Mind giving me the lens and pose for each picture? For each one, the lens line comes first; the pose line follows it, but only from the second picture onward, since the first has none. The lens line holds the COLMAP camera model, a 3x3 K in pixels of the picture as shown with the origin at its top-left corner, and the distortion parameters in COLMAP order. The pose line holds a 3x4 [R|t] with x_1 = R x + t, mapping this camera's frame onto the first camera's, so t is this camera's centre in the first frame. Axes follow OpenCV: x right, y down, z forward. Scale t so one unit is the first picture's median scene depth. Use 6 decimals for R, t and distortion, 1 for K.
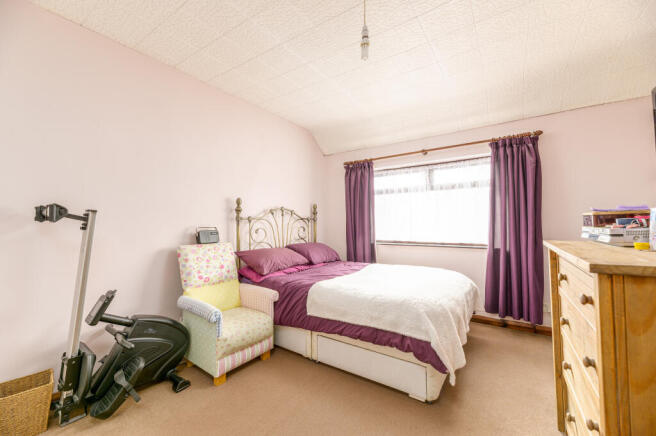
lens RADIAL K [[266.0, 0, 324.9], [0, 266.0, 215.0], [0, 0, 1]] dist [0.000137, 0.000130]
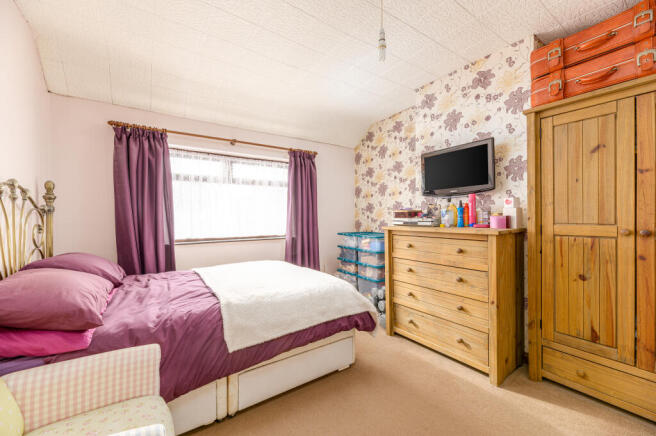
lens RADIAL K [[267.5, 0, 331.2], [0, 267.5, 217.2], [0, 0, 1]] dist [0.000324, 0.000101]
pose [[0.343237, 0.004922, 0.939236, -0.431057], [-0.022920, 0.999732, 0.003137, 0.019585], [-0.938969, -0.022604, 0.343258, 0.379352]]
